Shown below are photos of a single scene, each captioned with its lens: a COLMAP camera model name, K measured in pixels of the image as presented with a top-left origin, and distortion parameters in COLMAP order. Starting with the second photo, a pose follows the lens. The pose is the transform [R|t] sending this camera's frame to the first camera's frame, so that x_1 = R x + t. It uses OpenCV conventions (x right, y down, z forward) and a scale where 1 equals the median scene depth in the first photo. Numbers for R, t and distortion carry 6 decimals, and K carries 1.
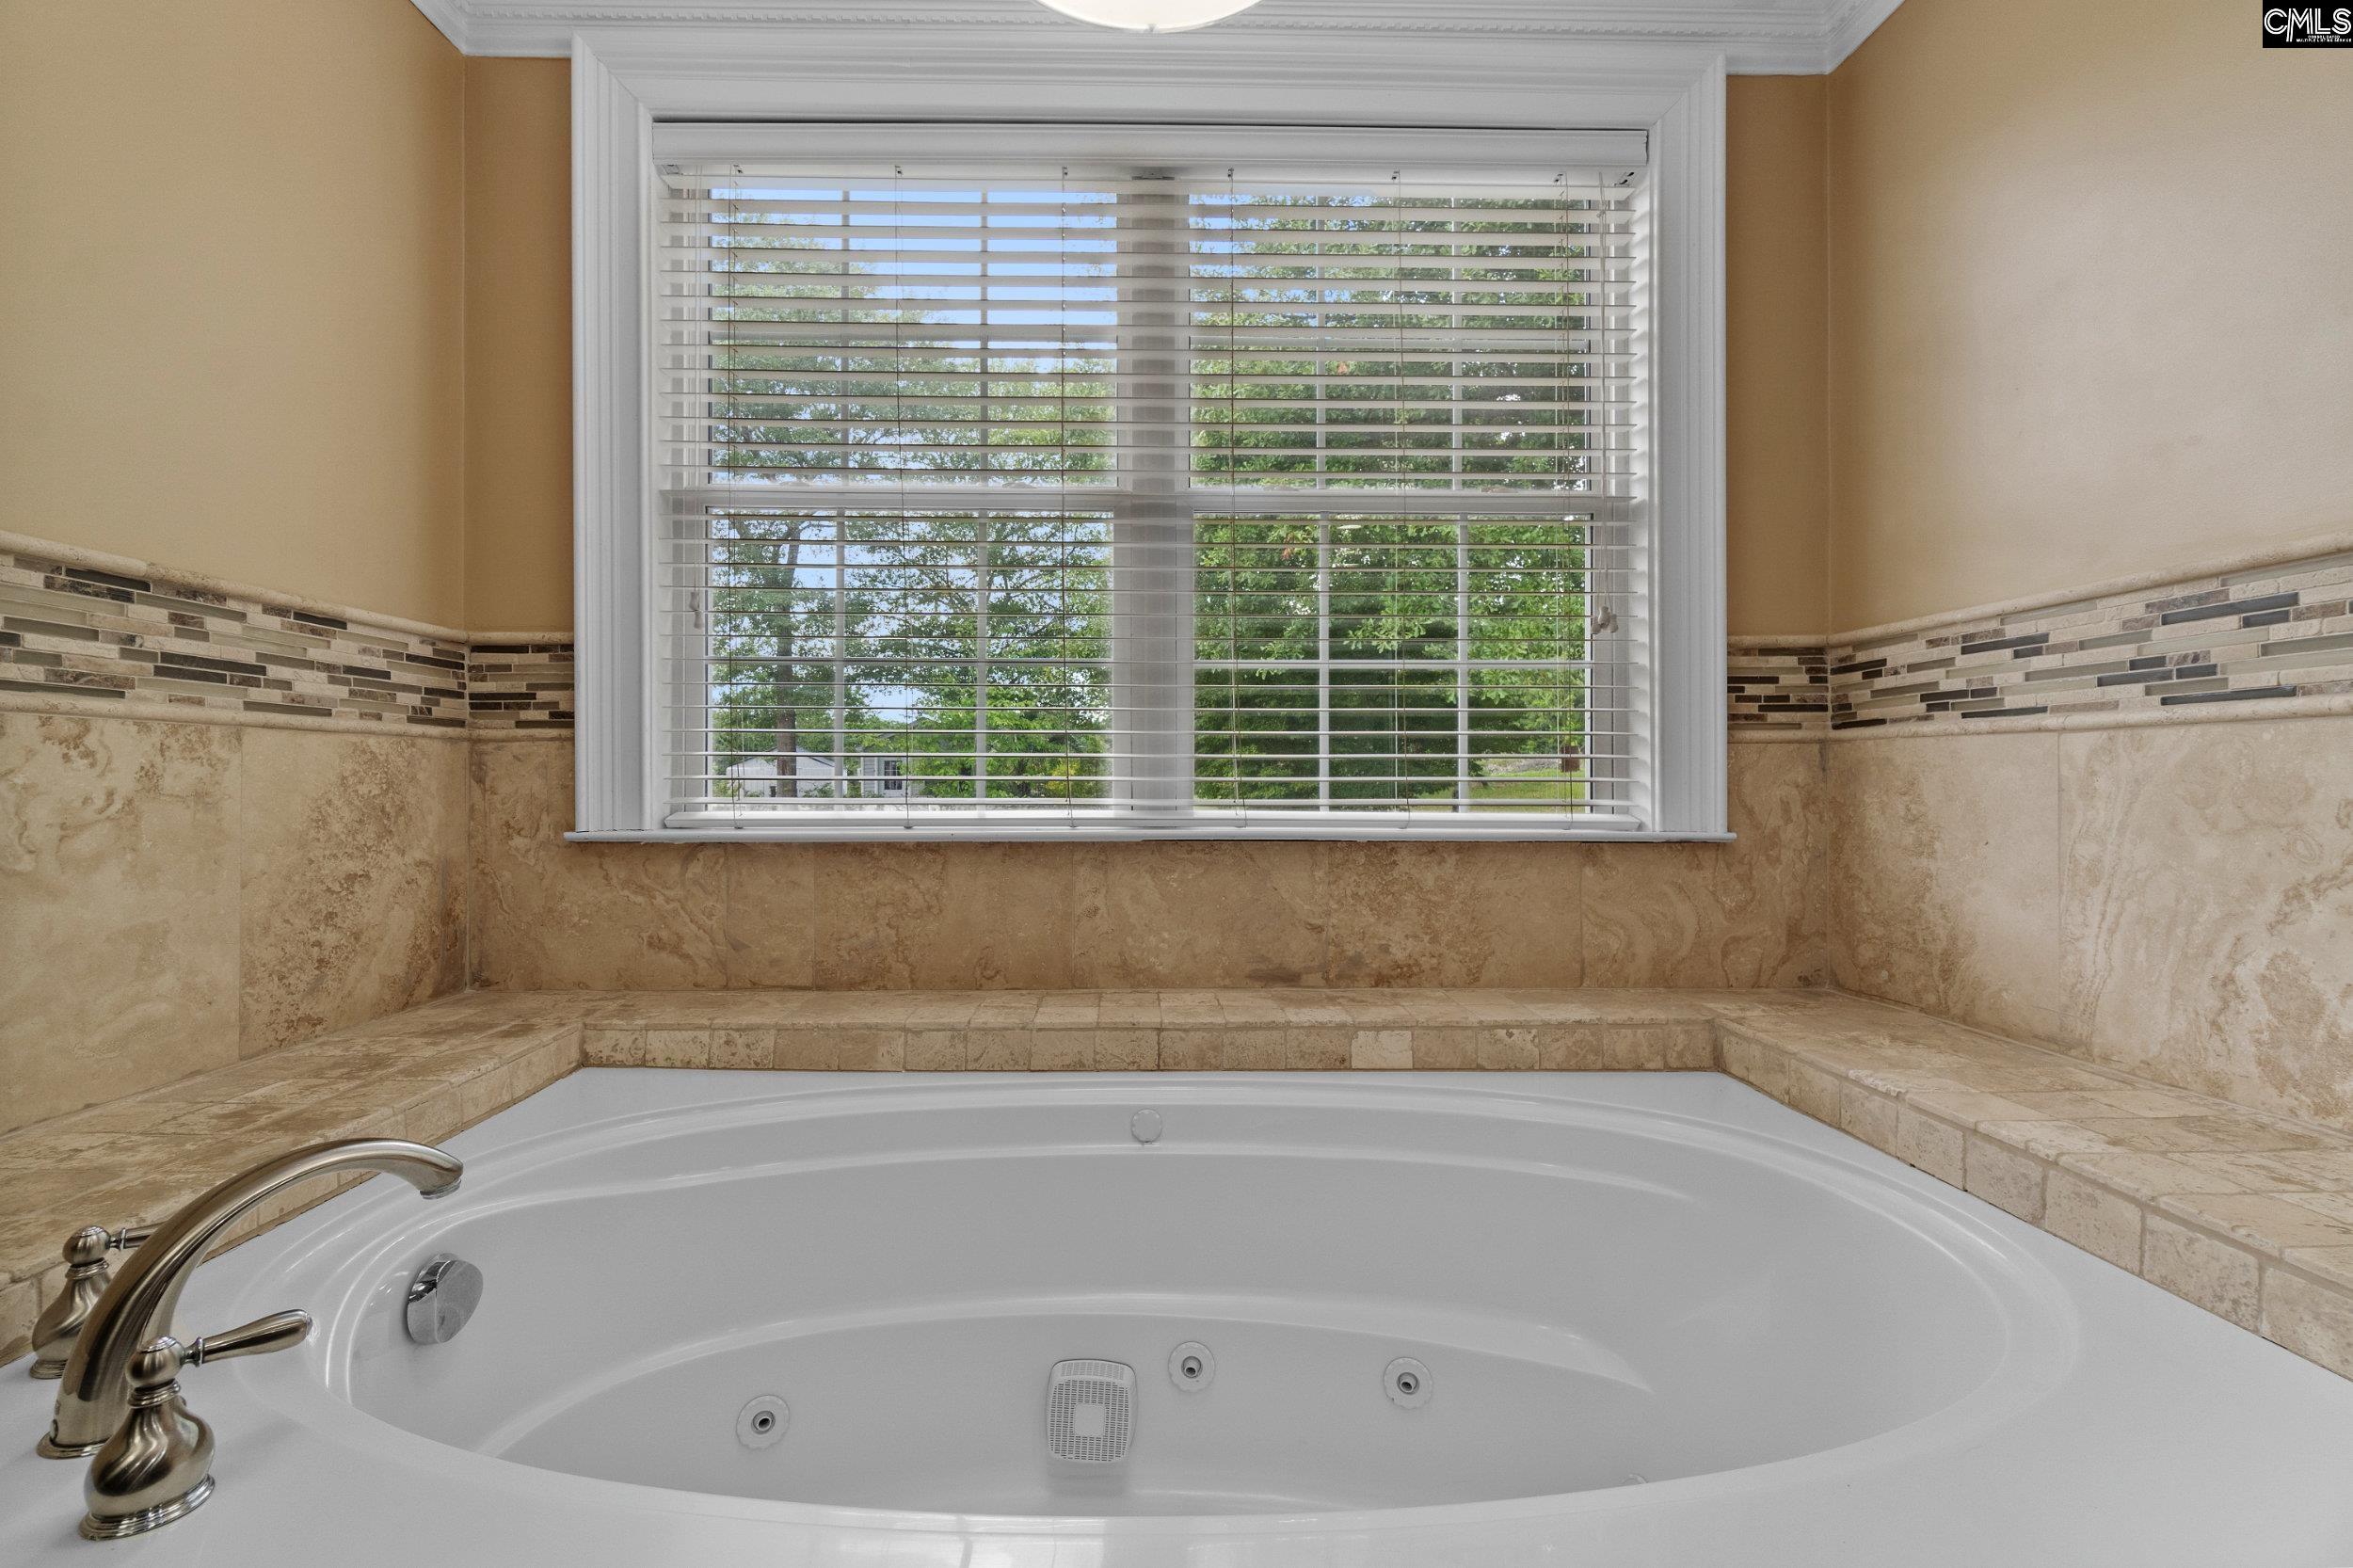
lens RADIAL K [[1023.1, 0, 1169.5], [0, 1023.1, 780.4], [0, 0, 1]] dist [-0.007197, 0.001235]
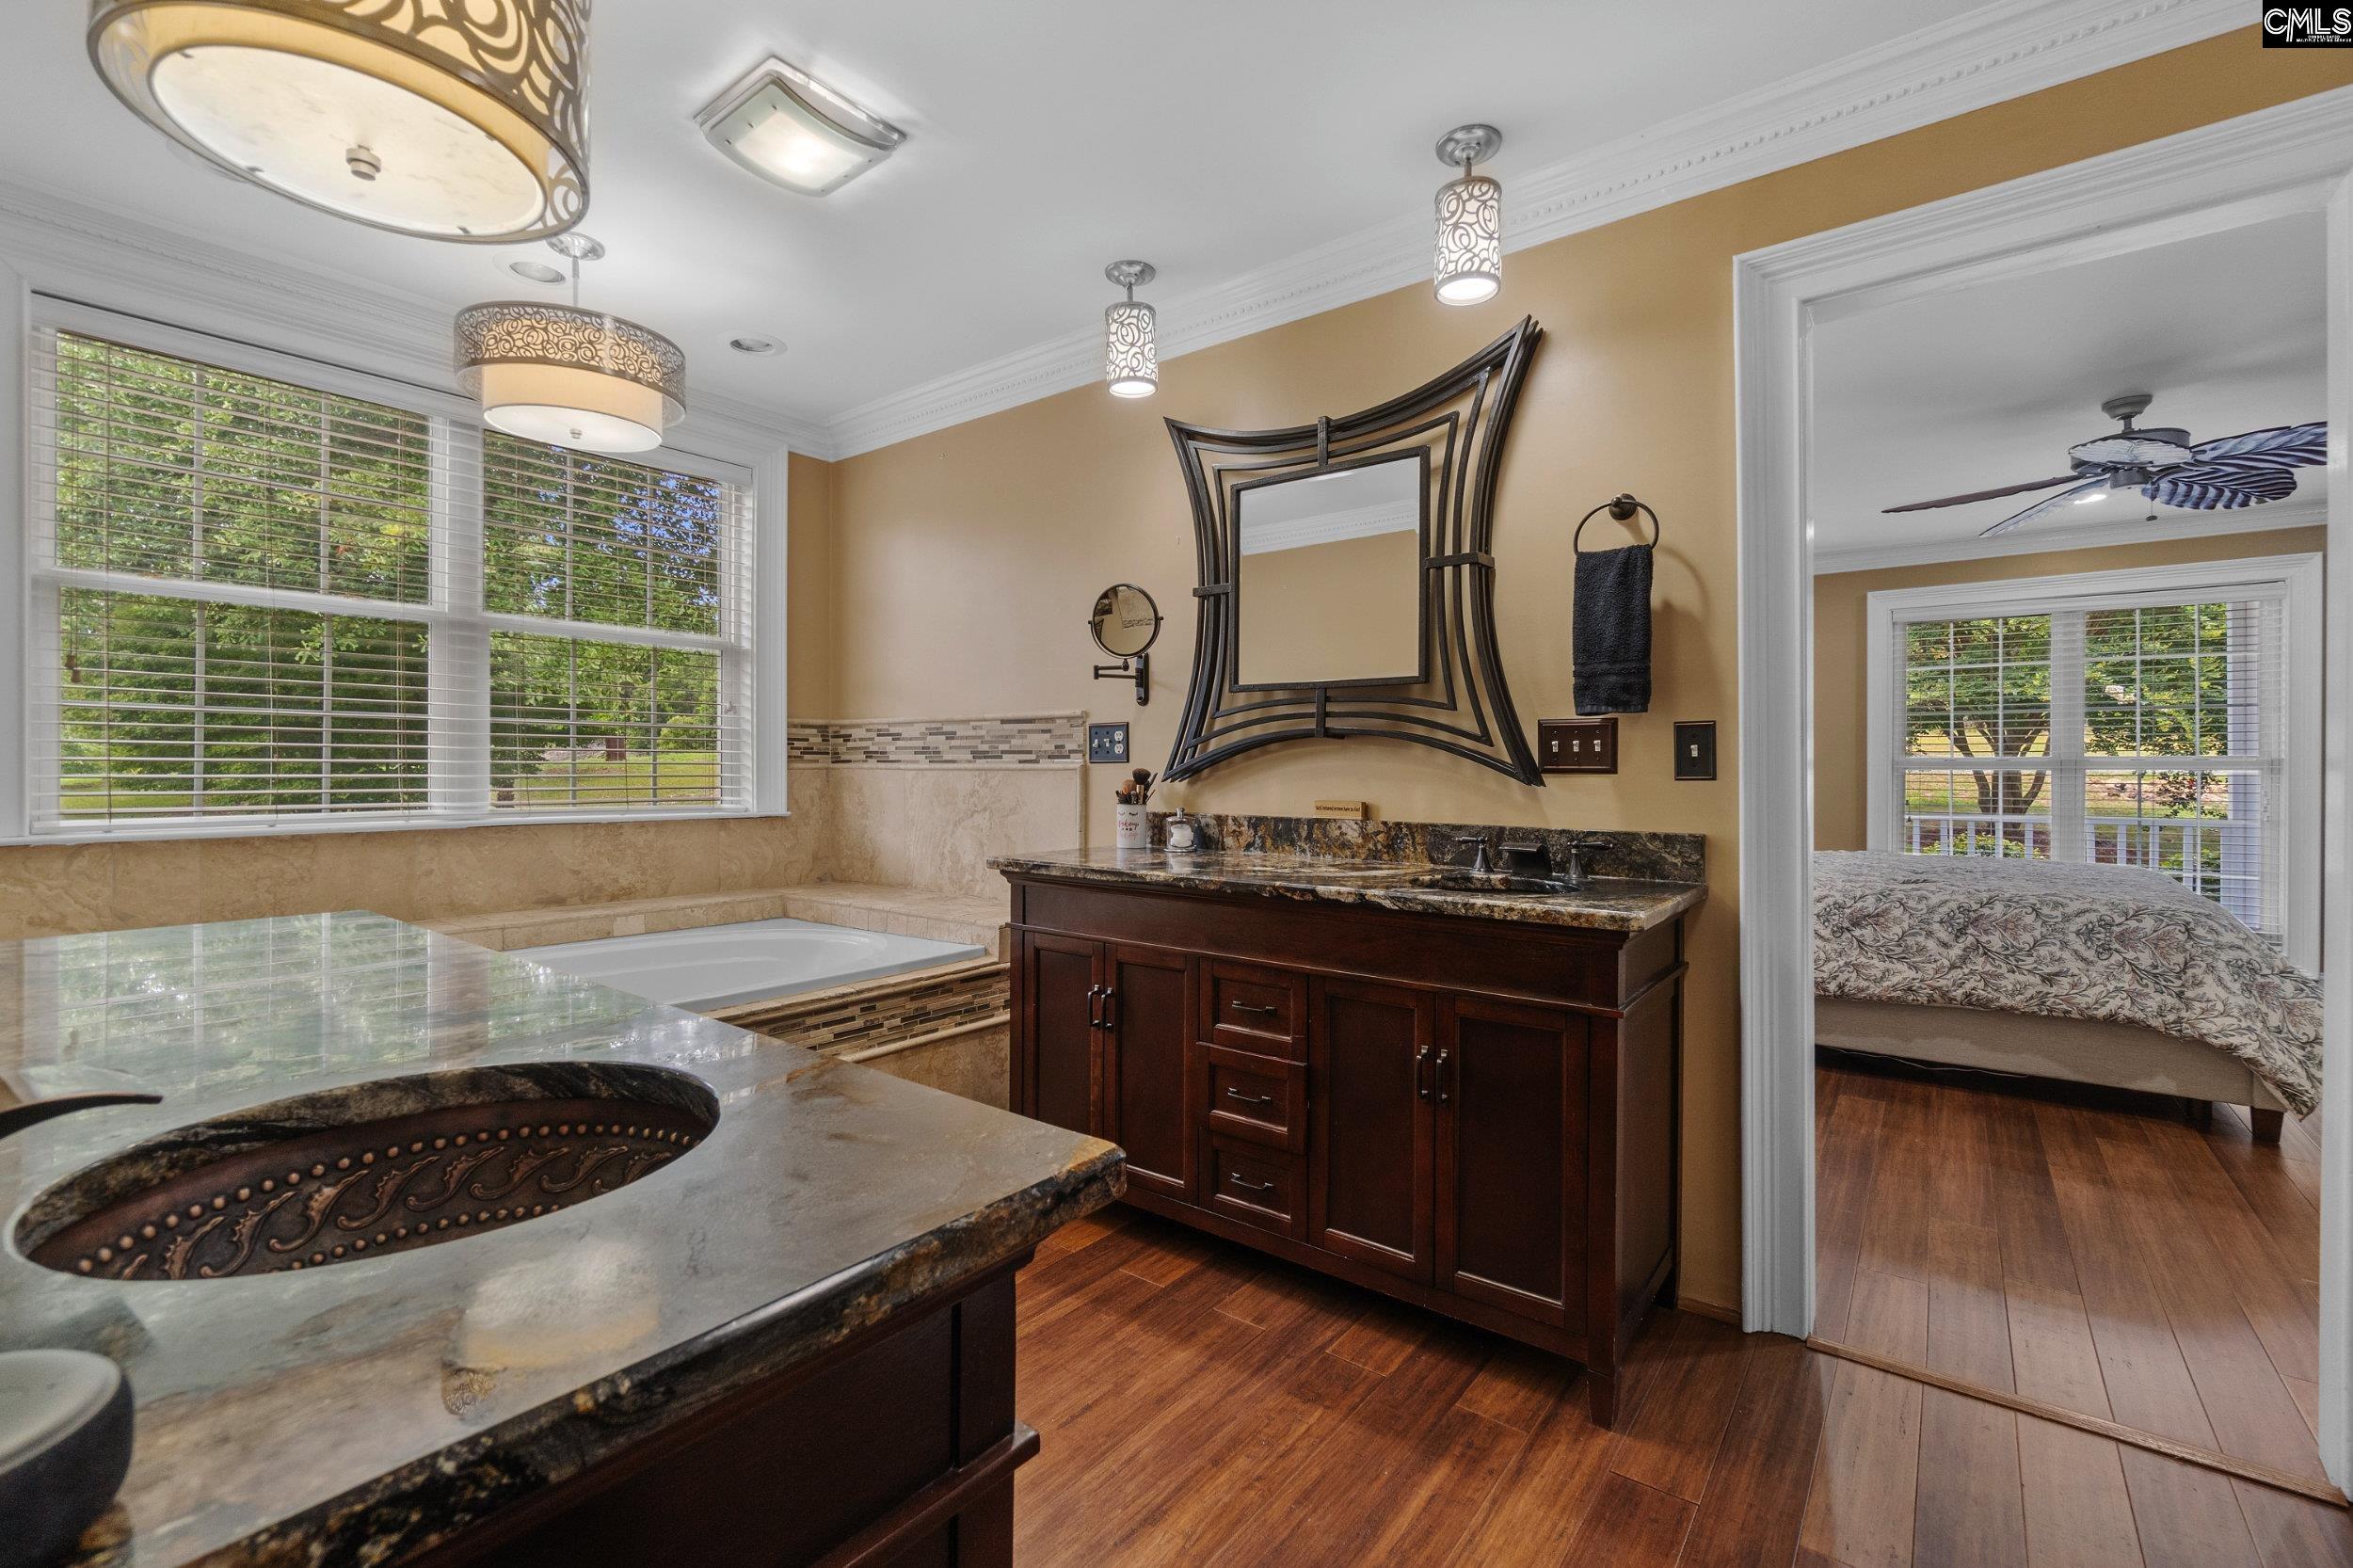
lens RADIAL K [[1023.1, 0, 1168.8], [0, 1023.1, 768.8], [0, 0, 1]] dist [-0.007197, 0.001235]
pose [[0.636121, -0.000035, 0.771589, -0.583198], [-0.002142, 0.999996, 0.001812, -0.043108], [-0.771586, -0.002805, 0.636118, -0.955836]]
